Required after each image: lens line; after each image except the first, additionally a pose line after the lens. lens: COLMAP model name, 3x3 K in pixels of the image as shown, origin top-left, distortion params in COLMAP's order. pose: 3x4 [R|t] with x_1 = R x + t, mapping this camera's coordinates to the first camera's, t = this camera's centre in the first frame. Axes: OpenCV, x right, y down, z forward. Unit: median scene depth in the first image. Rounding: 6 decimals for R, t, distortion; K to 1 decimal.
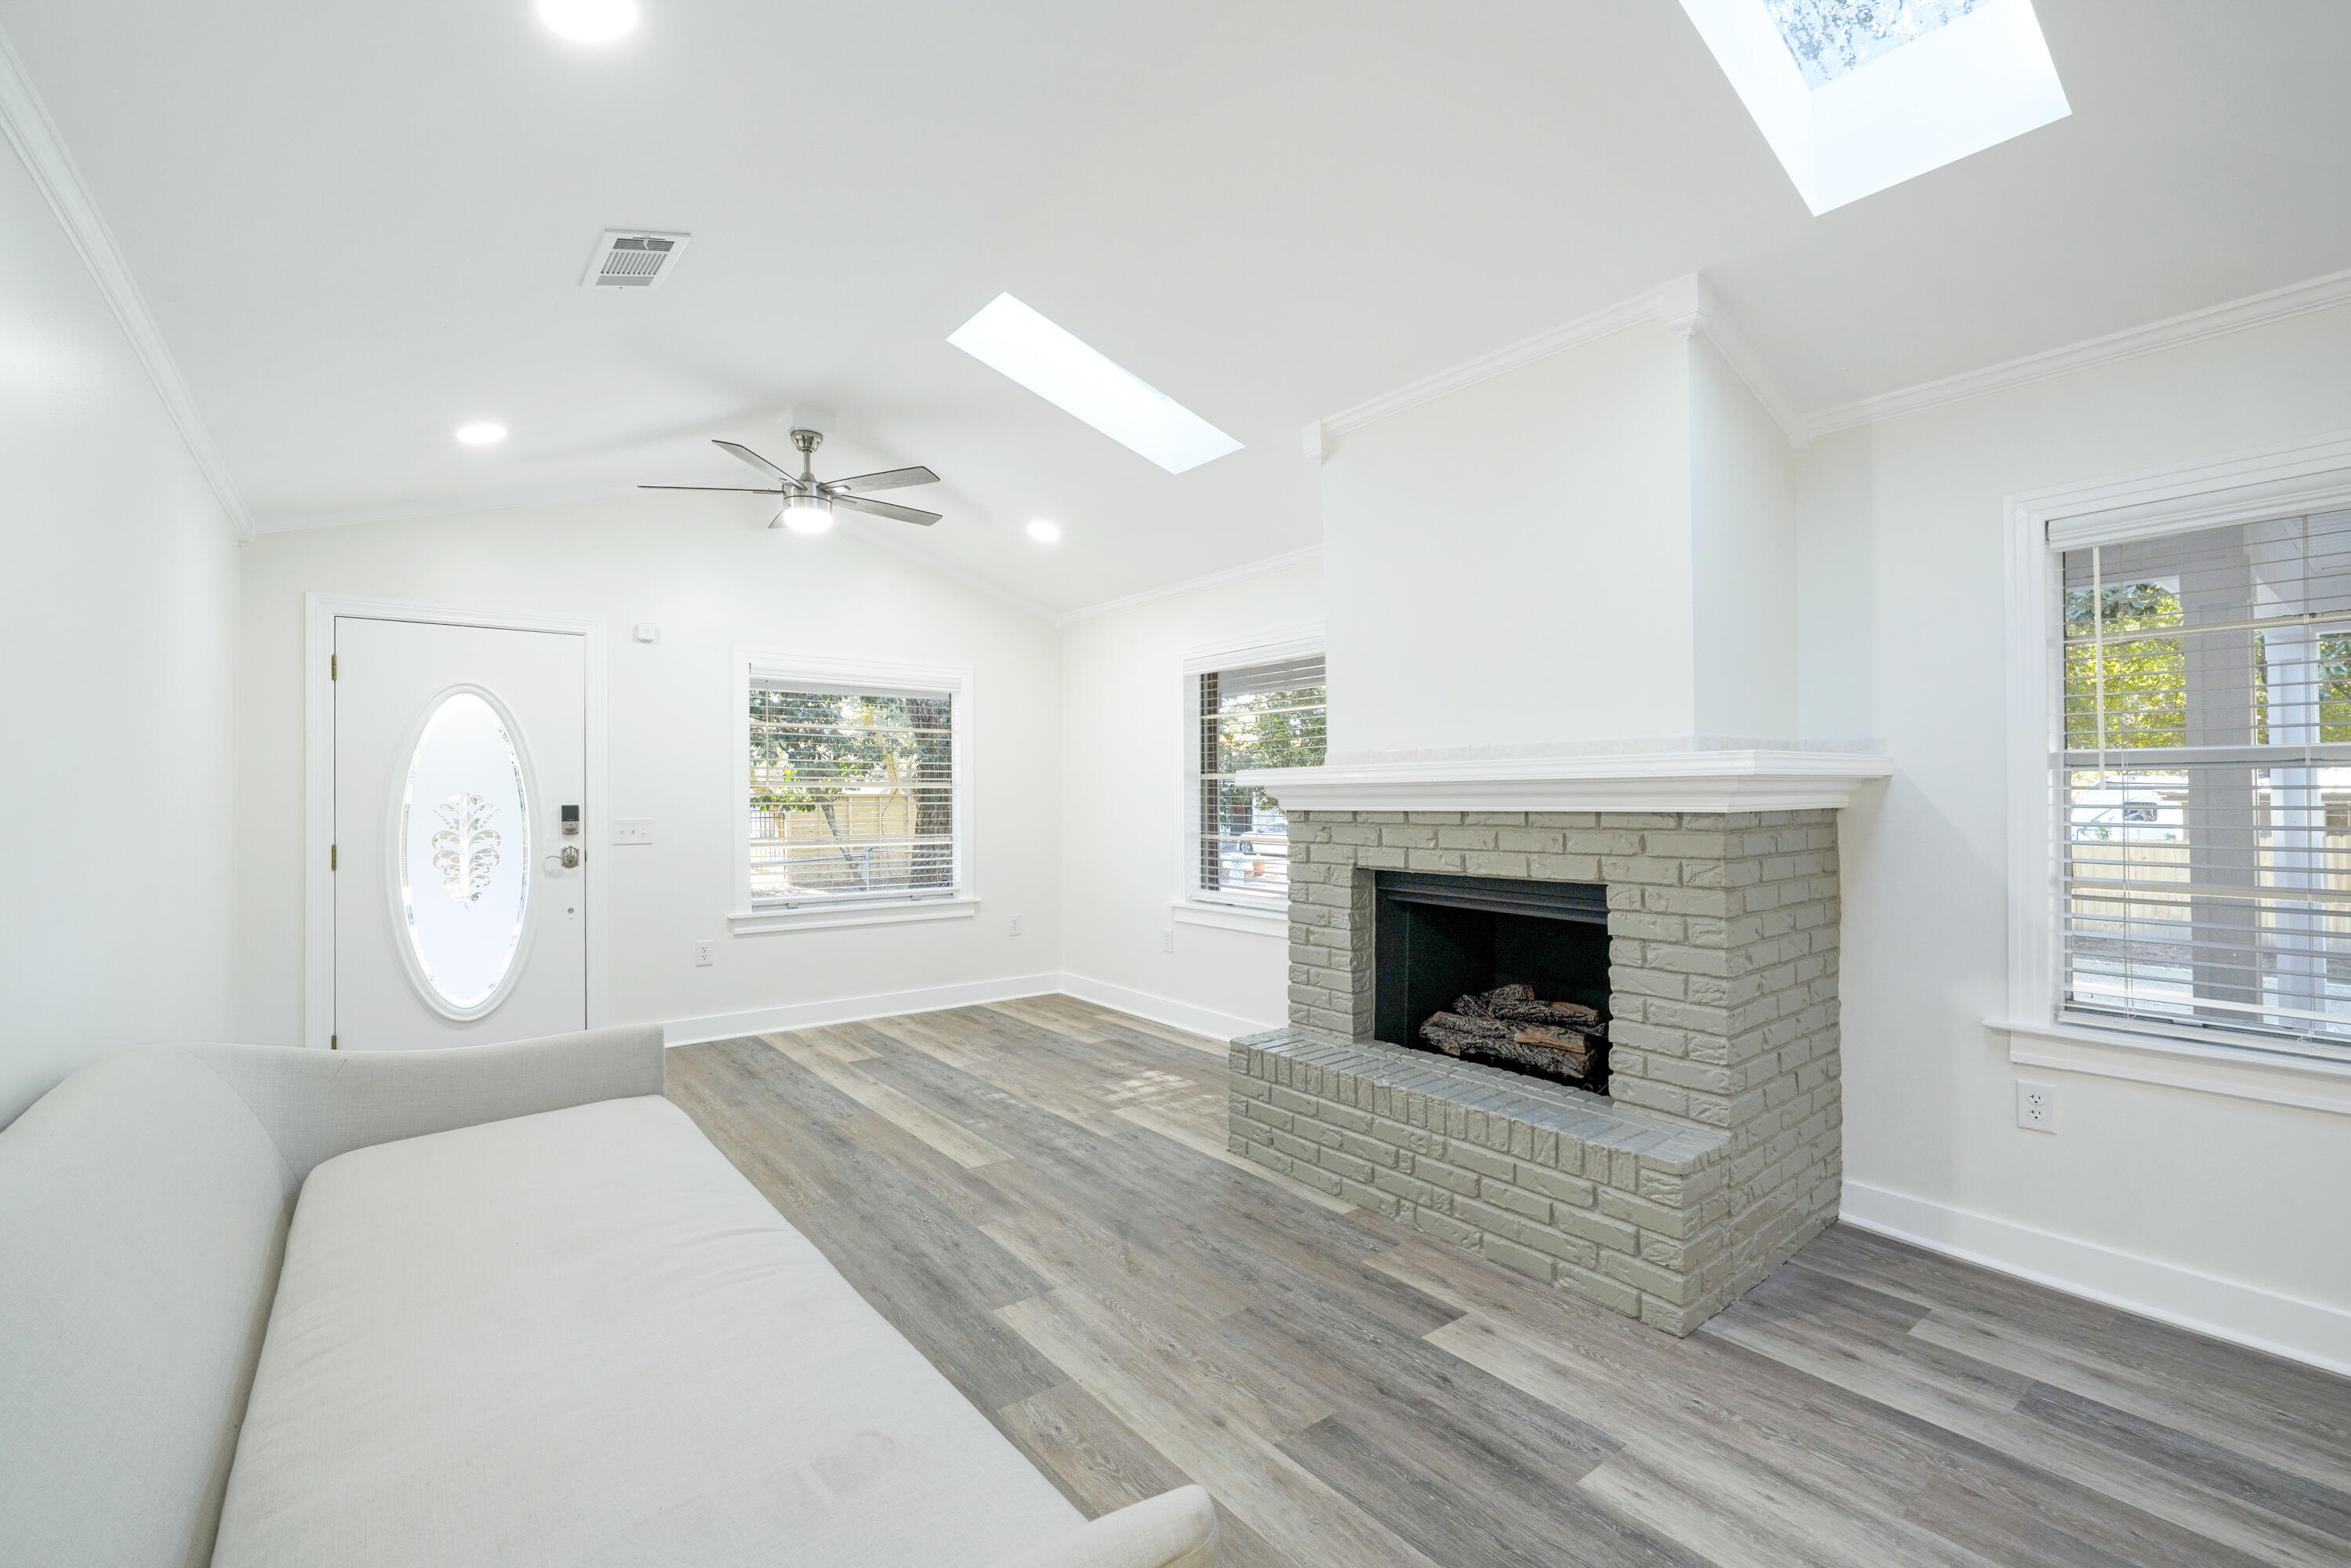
lens RADIAL K [[1024.4, 0, 1169.8], [0, 1024.4, 816.8], [0, 0, 1]] dist [0.003020, 0.002280]
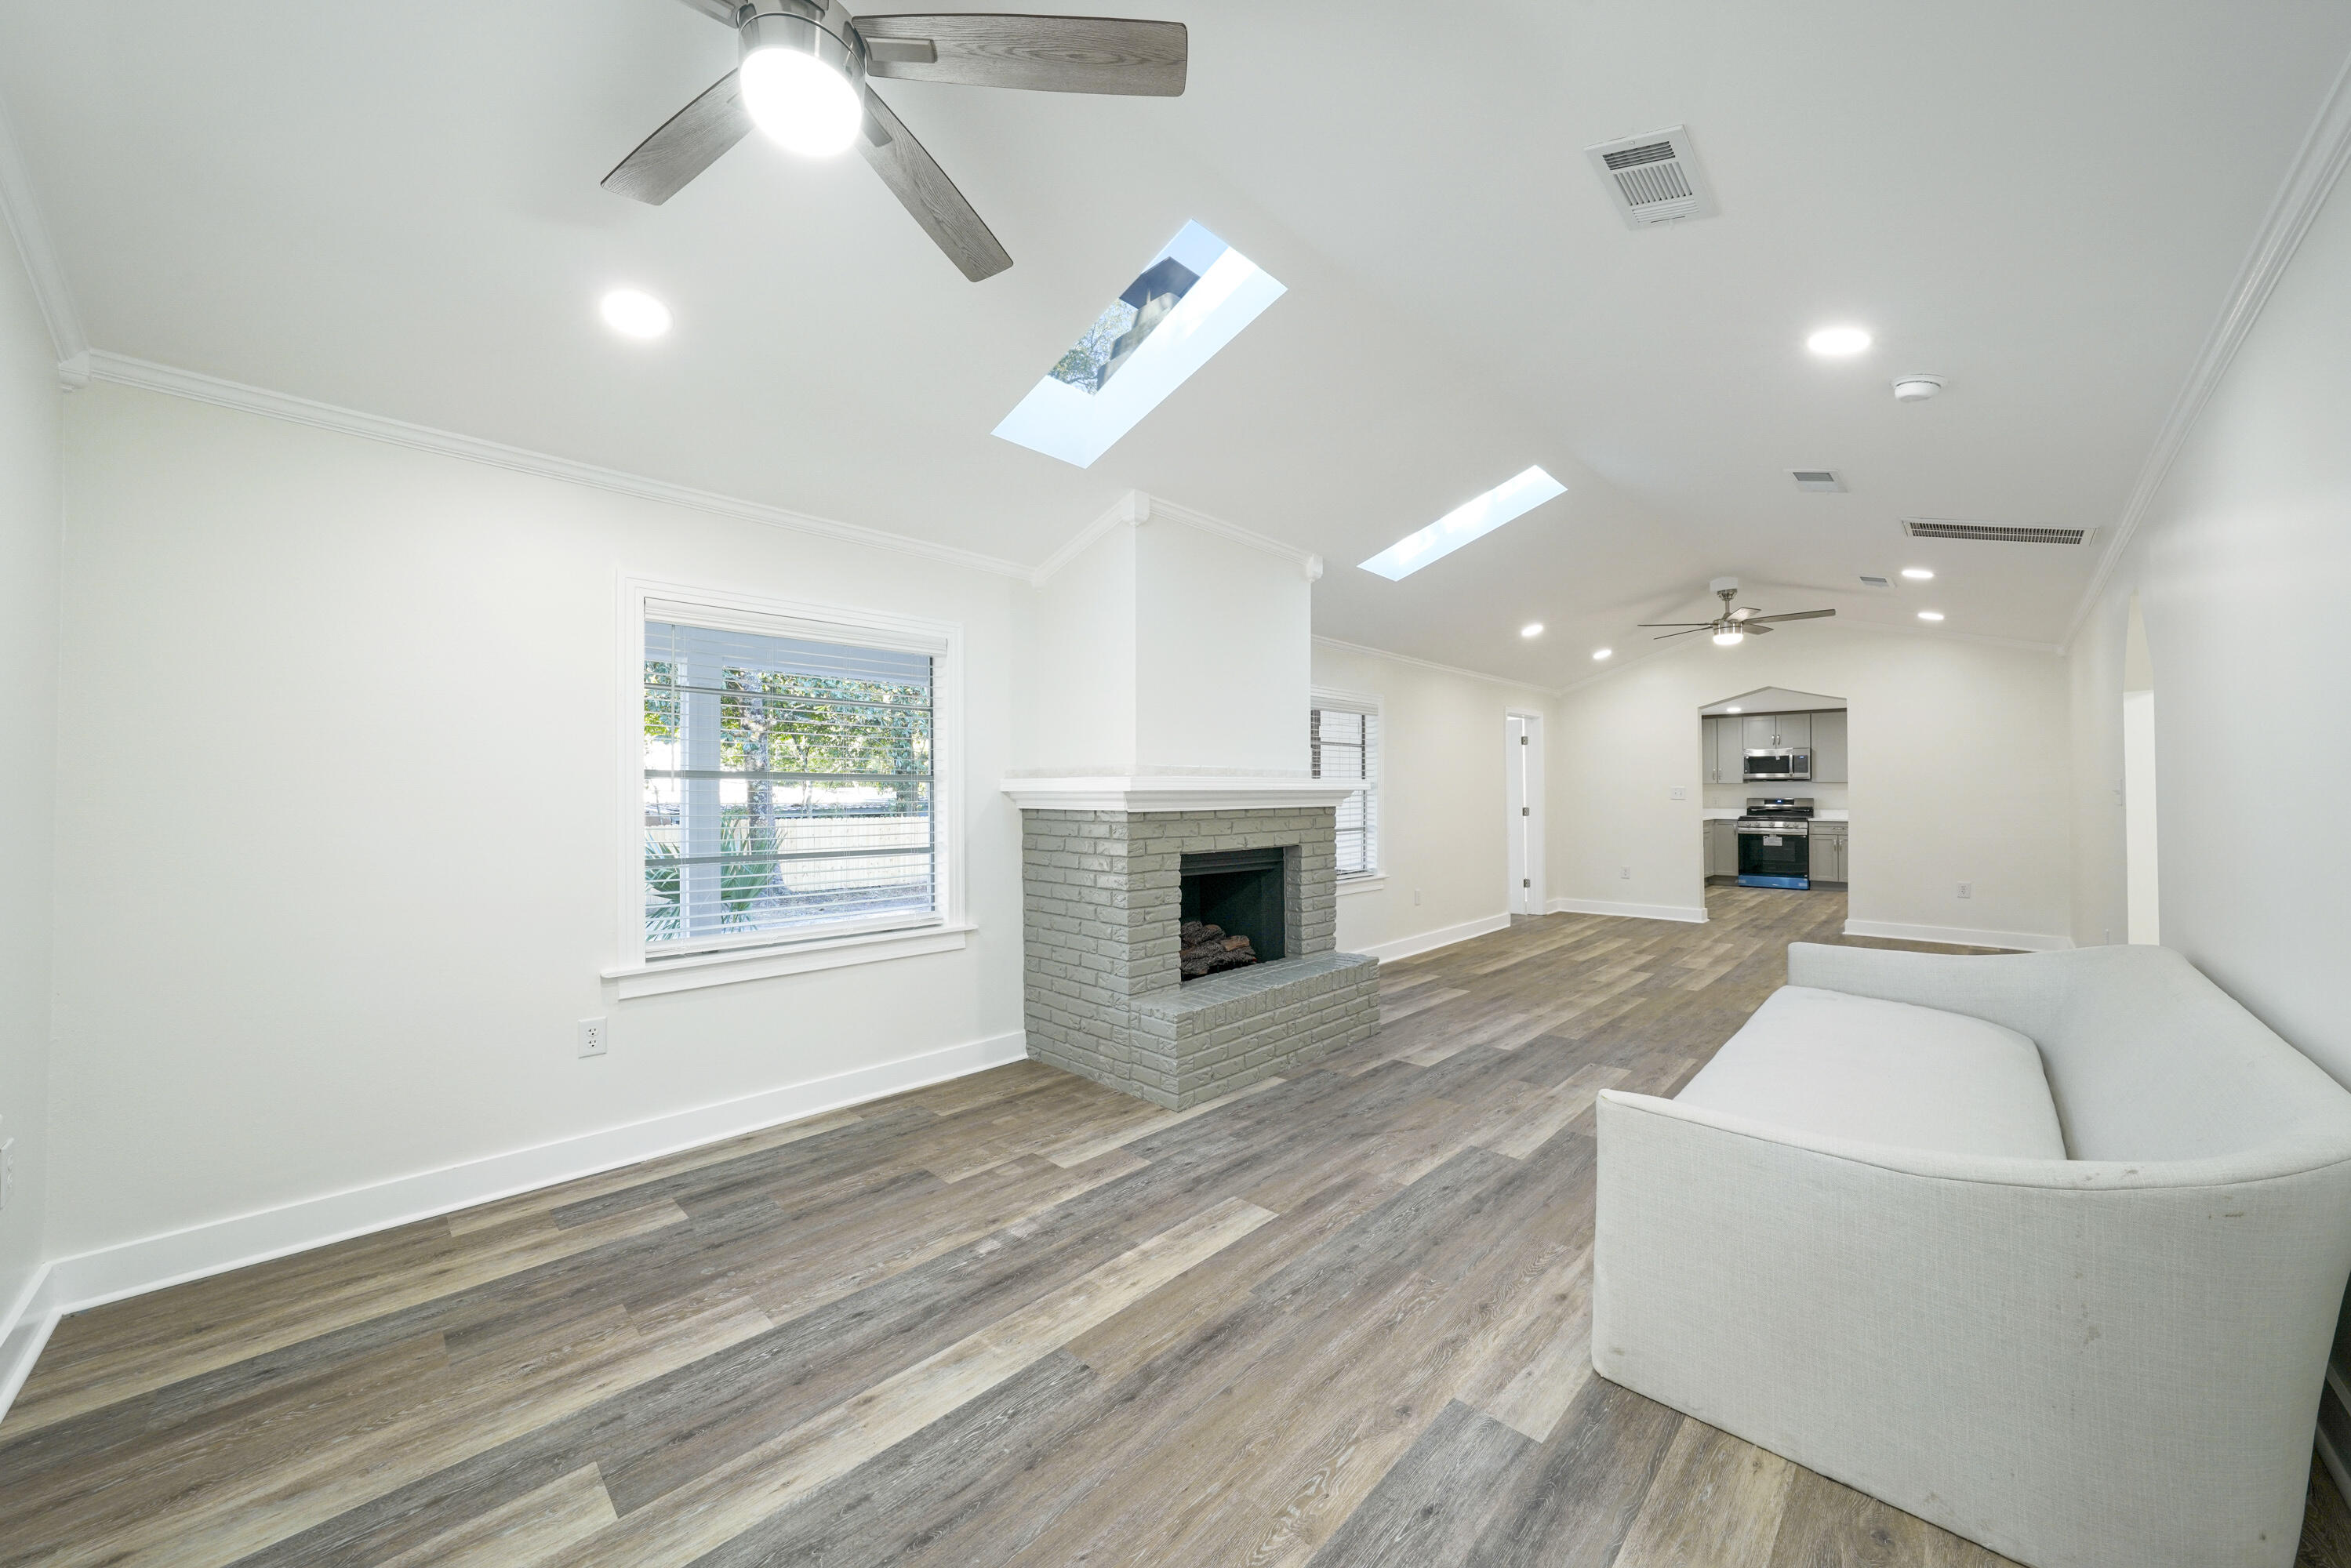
lens RADIAL K [[842.8, 0, 1194.4], [0, 842.8, 768.4], [0, 0, 1]] dist [-0.021386, 0.003294]
pose [[-0.159715, 0.031627, 0.986656, -0.918298], [0.019563, 0.999392, -0.028868, -0.029923], [-0.986969, 0.014691, -0.160236, 1.176419]]
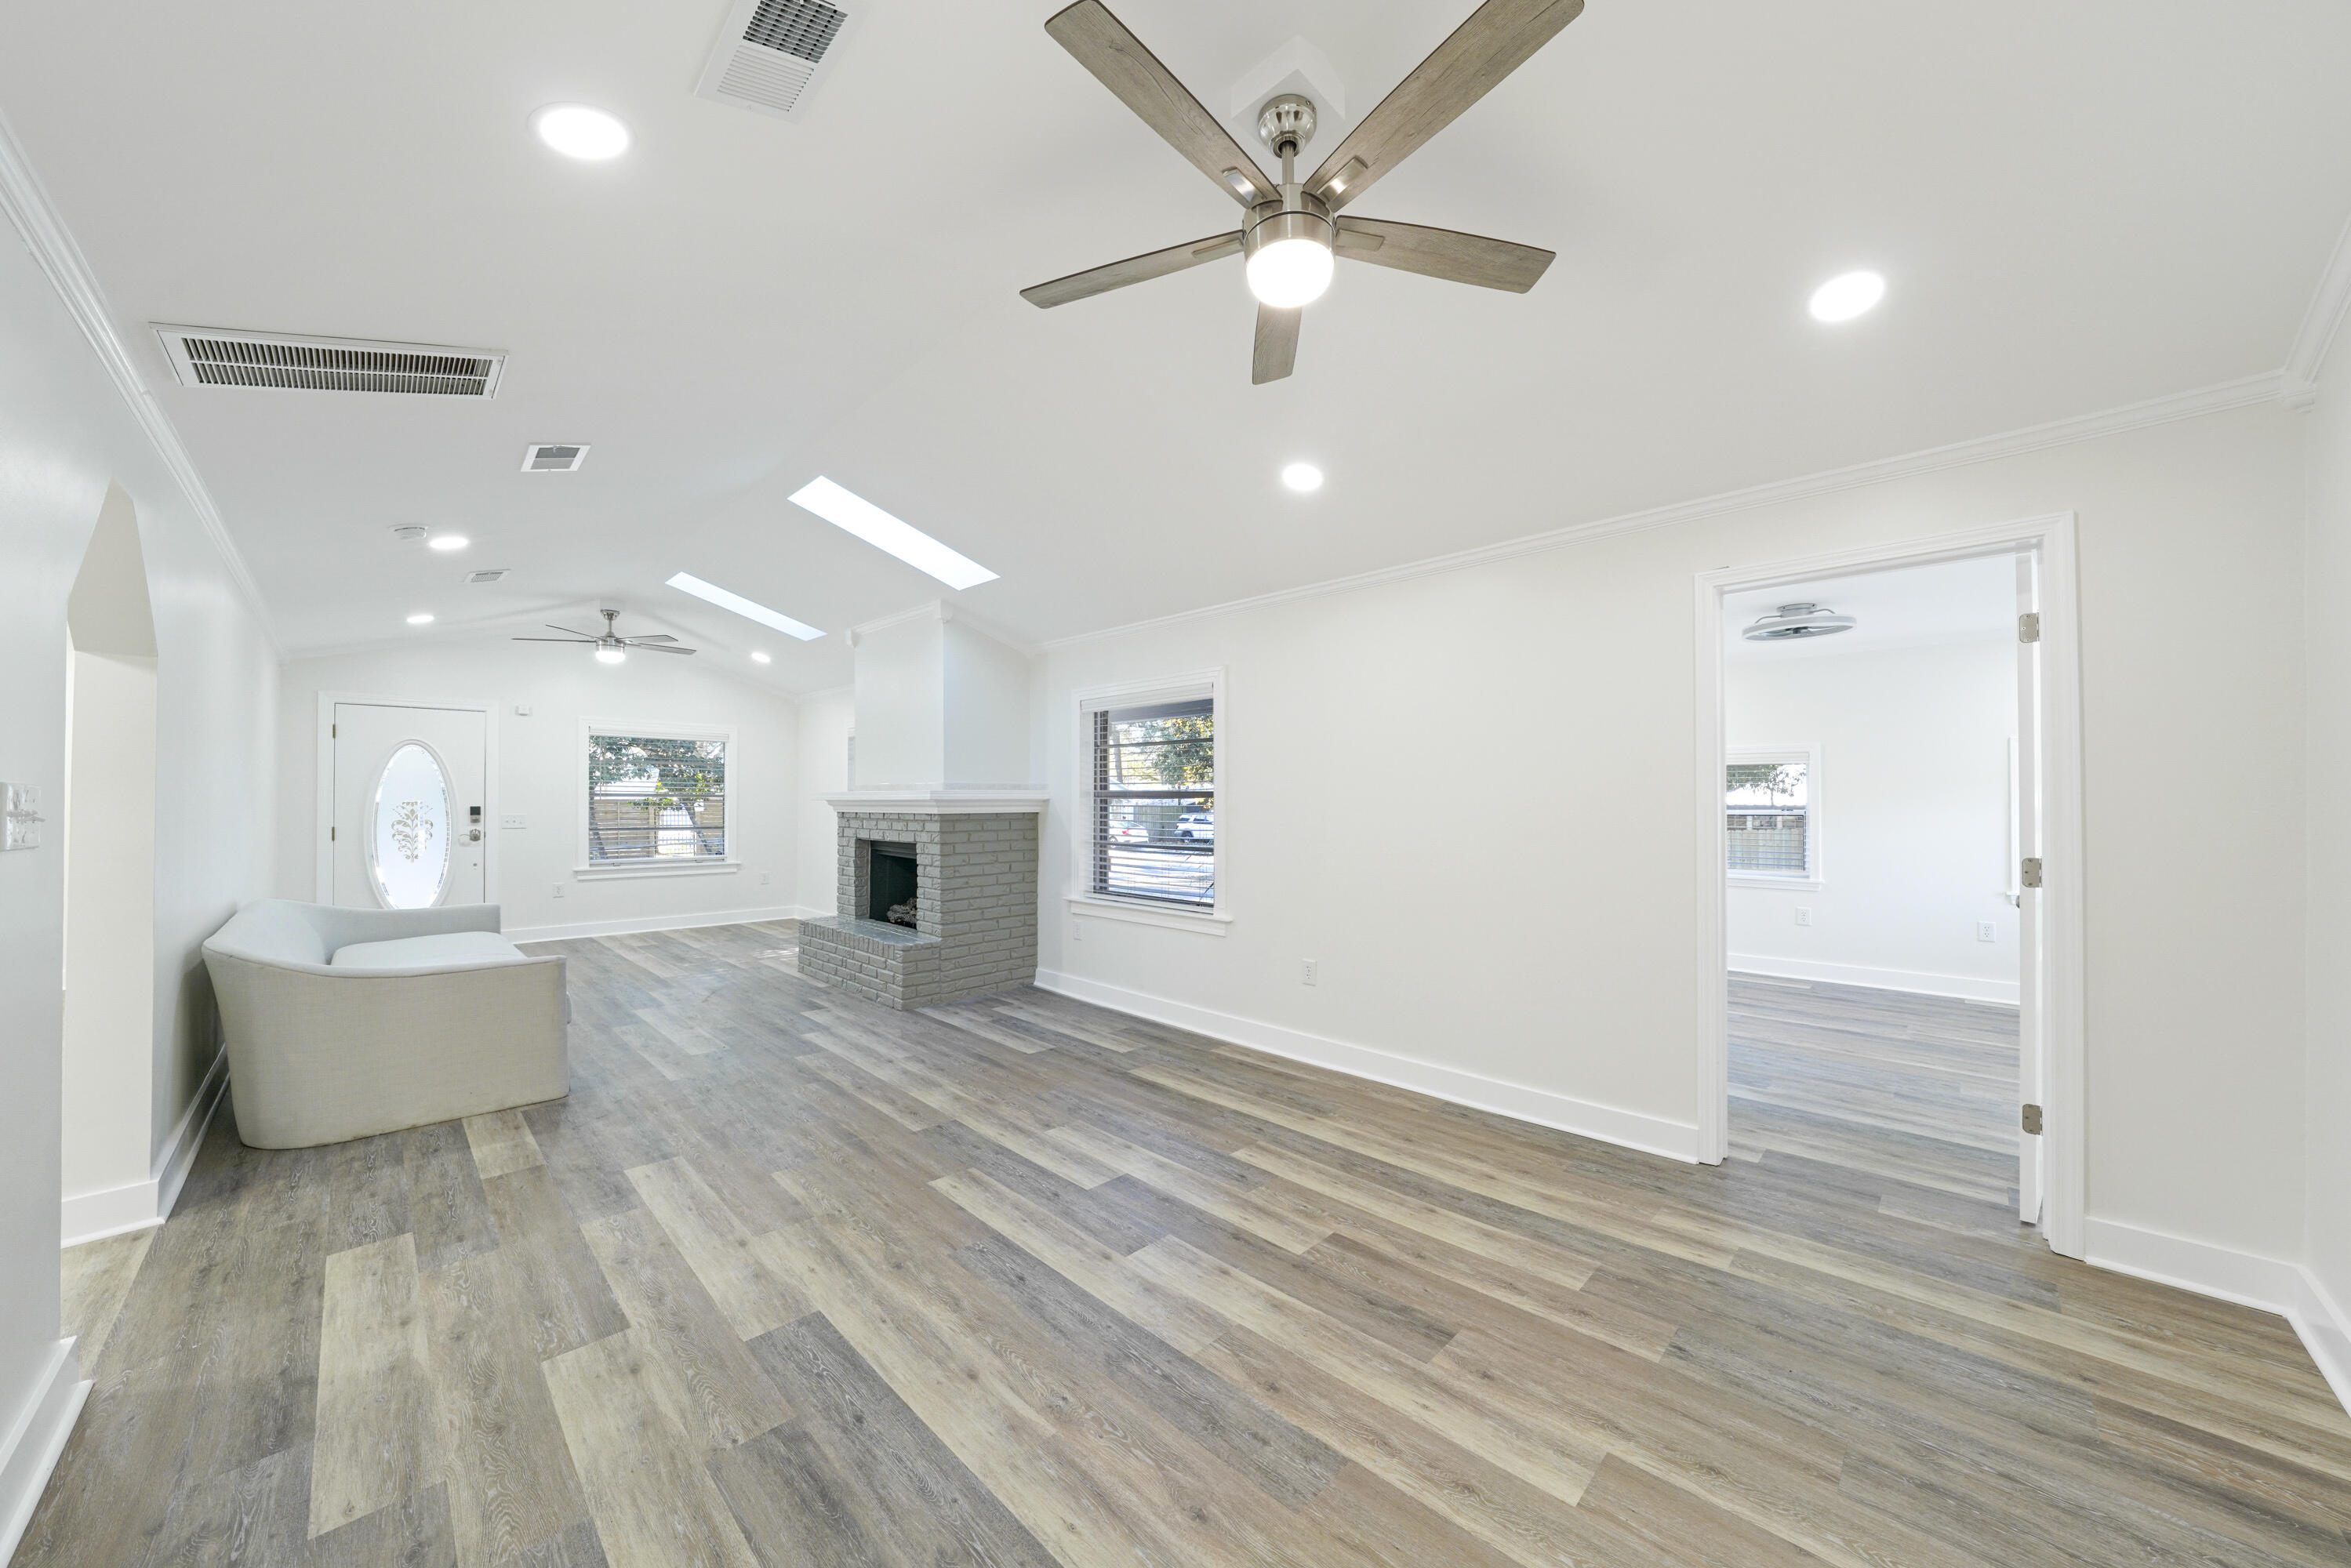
lens RADIAL K [[842.8, 0, 1161.5], [0, 842.8, 808.6], [0, 0, 1]] dist [-0.021386, 0.003294]
pose [[0.991986, 0.008266, 0.126077, 0.613837], [-0.006995, 0.999920, -0.010522, 0.000366], [-0.126154, 0.009556, 0.991965, -0.863351]]
